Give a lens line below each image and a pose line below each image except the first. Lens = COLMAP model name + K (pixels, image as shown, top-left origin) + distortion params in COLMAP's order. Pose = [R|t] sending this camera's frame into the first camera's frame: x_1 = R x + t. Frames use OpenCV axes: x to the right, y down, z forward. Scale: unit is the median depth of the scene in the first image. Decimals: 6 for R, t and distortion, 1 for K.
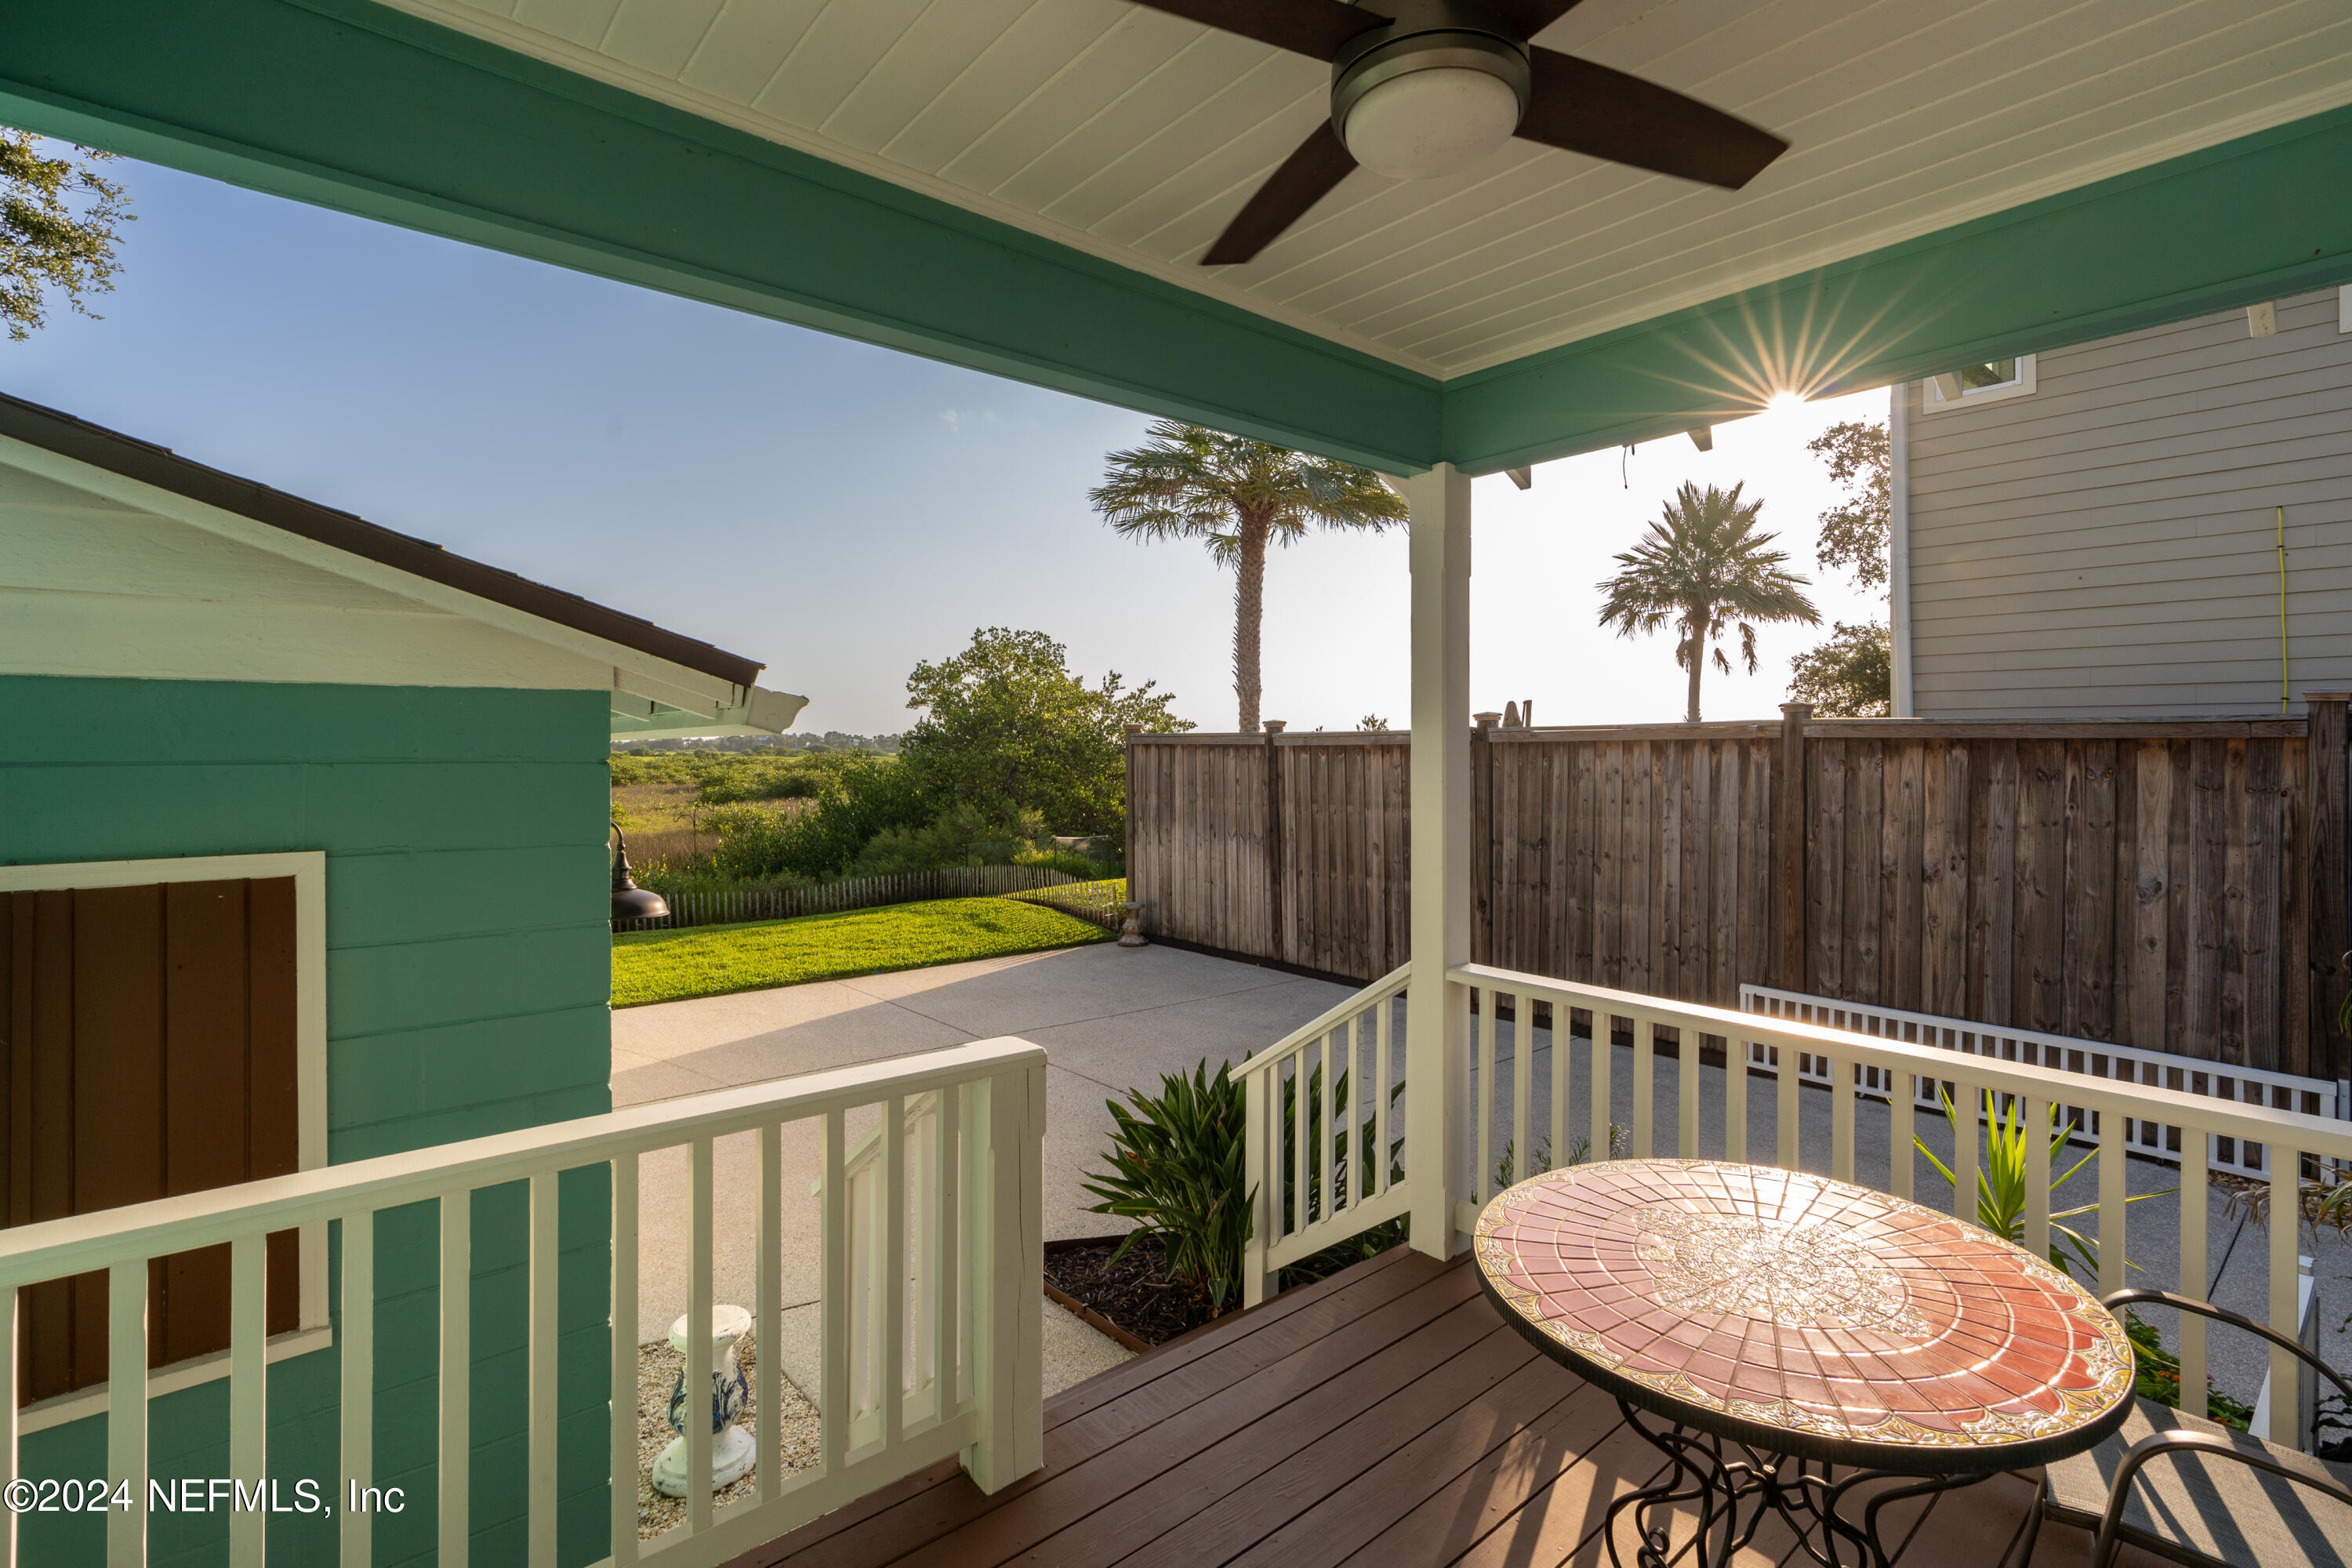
lens RADIAL K [[1112.6, 0, 1206.8], [0, 1112.6, 742.4], [0, 0, 1]] dist [-0.000025, 0.000224]
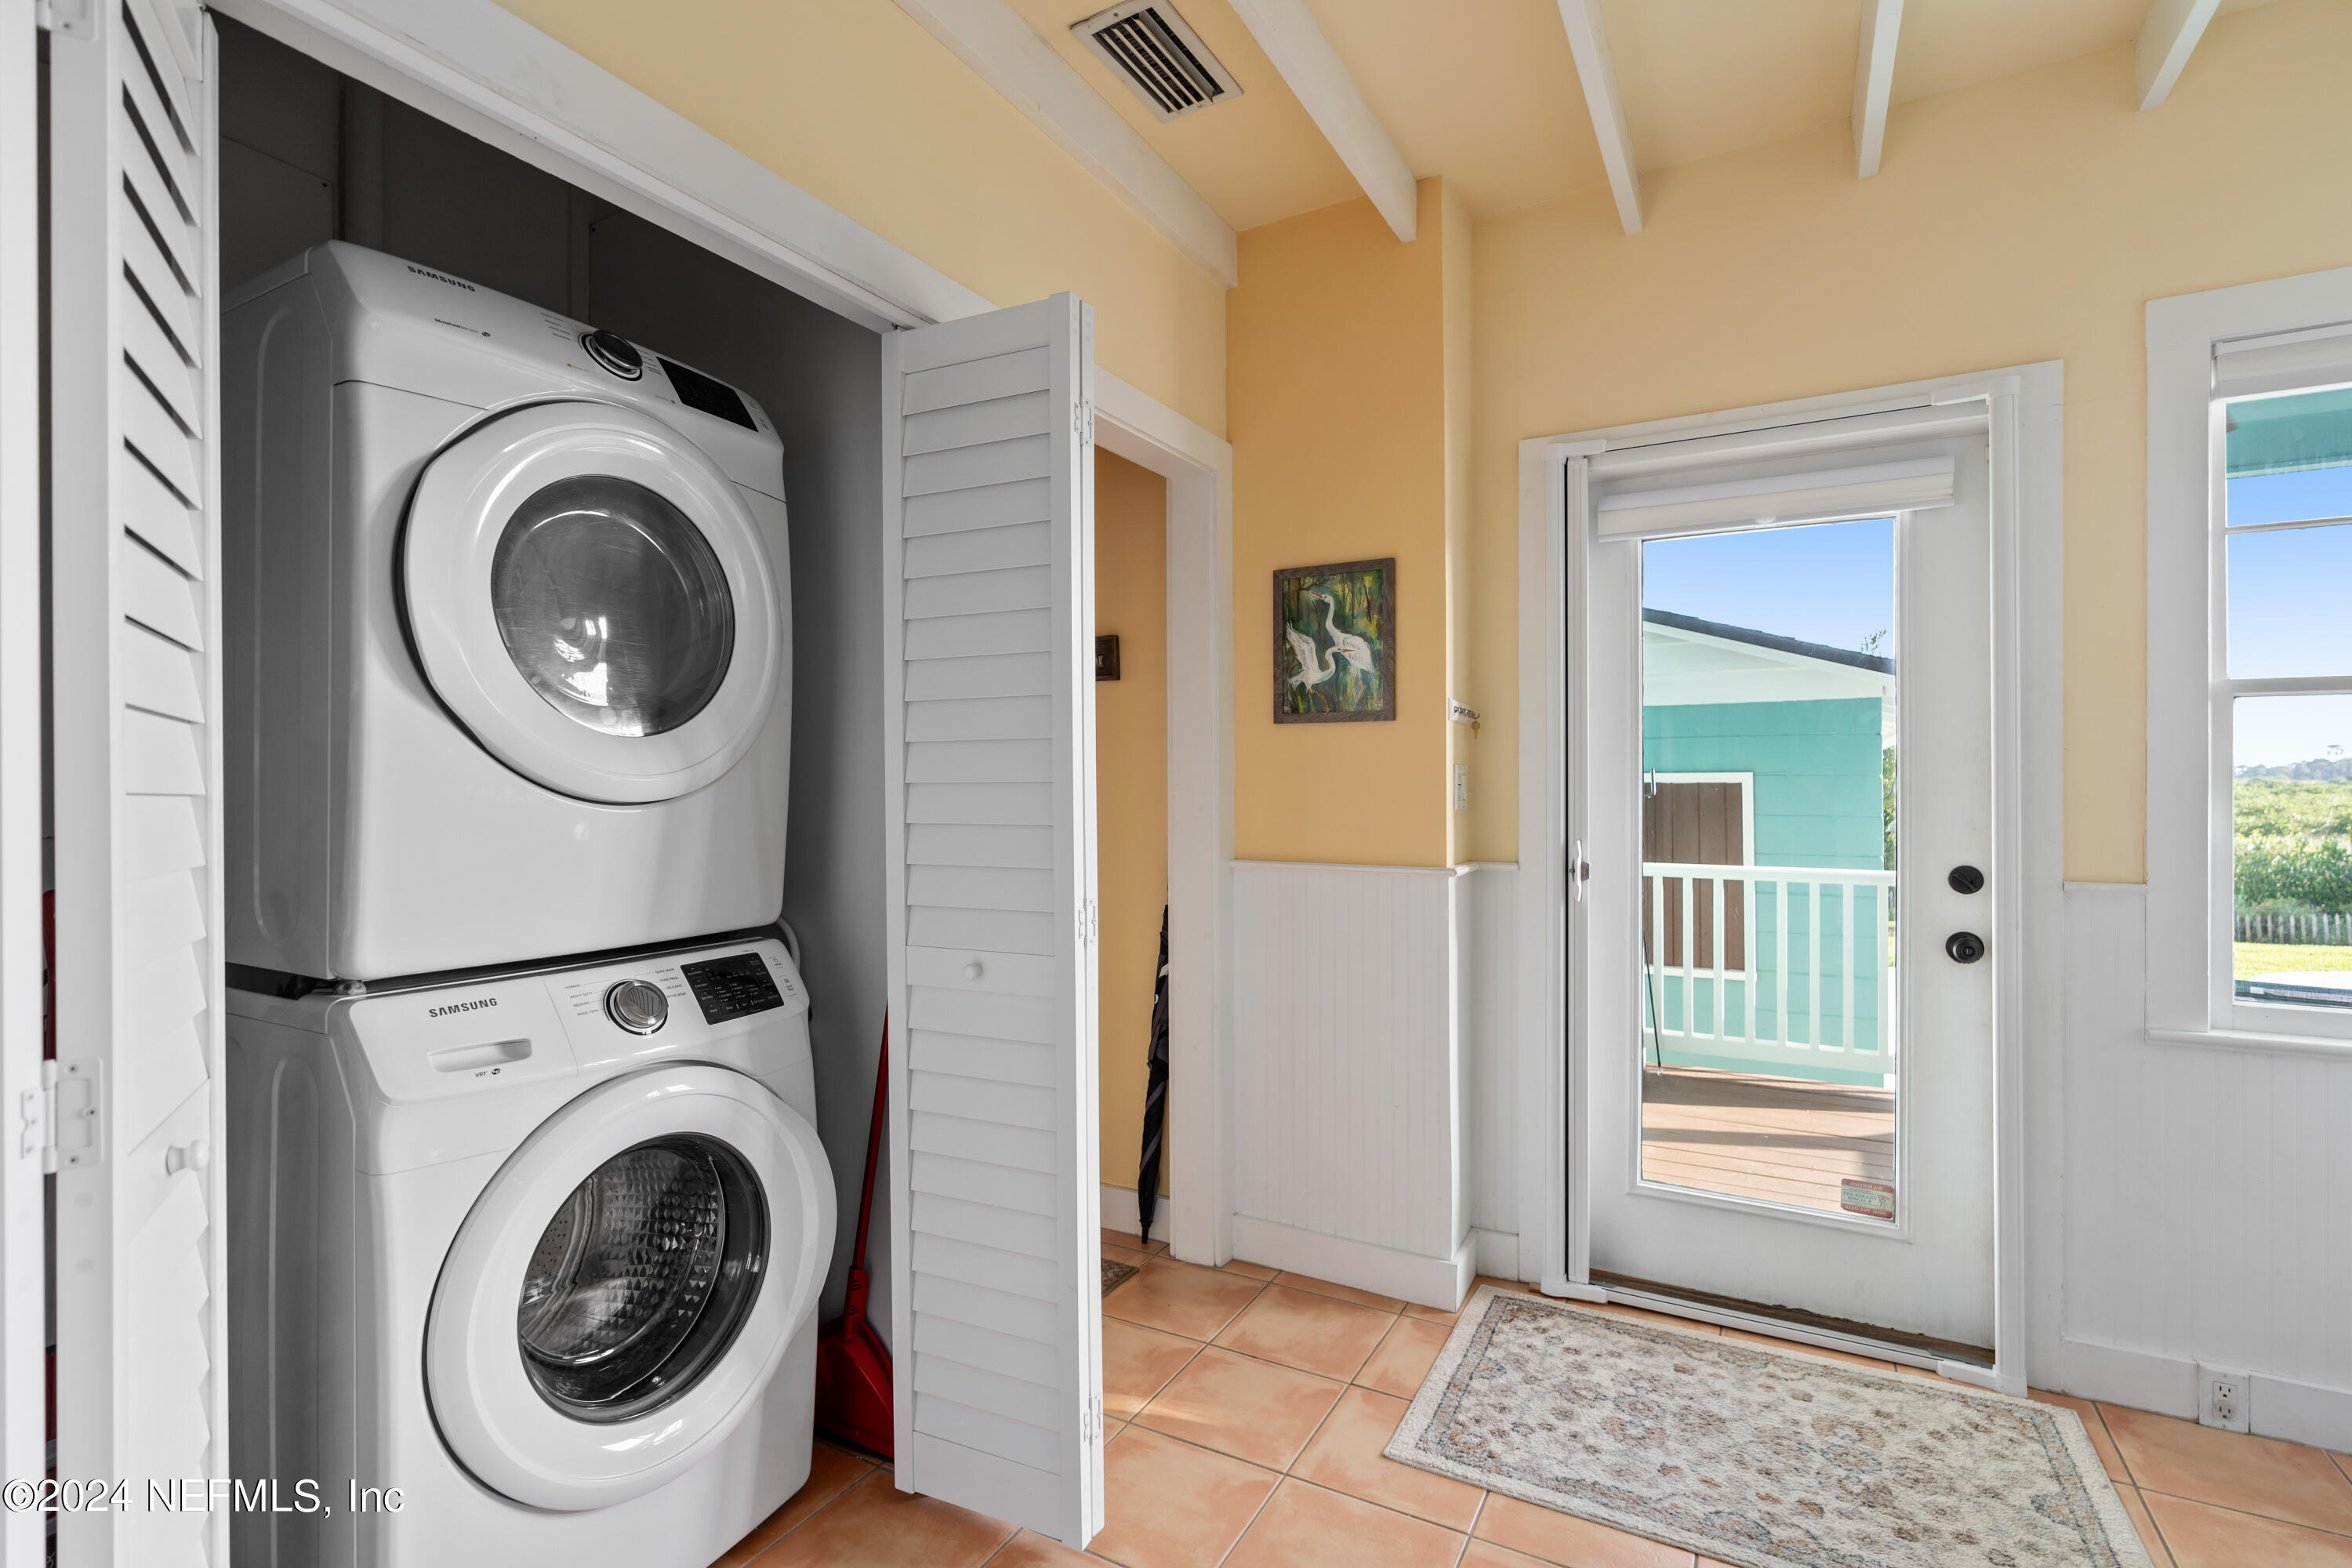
lens RADIAL K [[1074.9, 0, 1171.6], [0, 1074.9, 779.8], [0, 0, 1]] dist [-0.000698, 0.000655]
pose [[0.342538, -0.003259, -0.939498, 0.953823], [0.010045, 0.999950, 0.000194, 0.101389], [0.939450, -0.009503, 0.342553, -0.967662]]
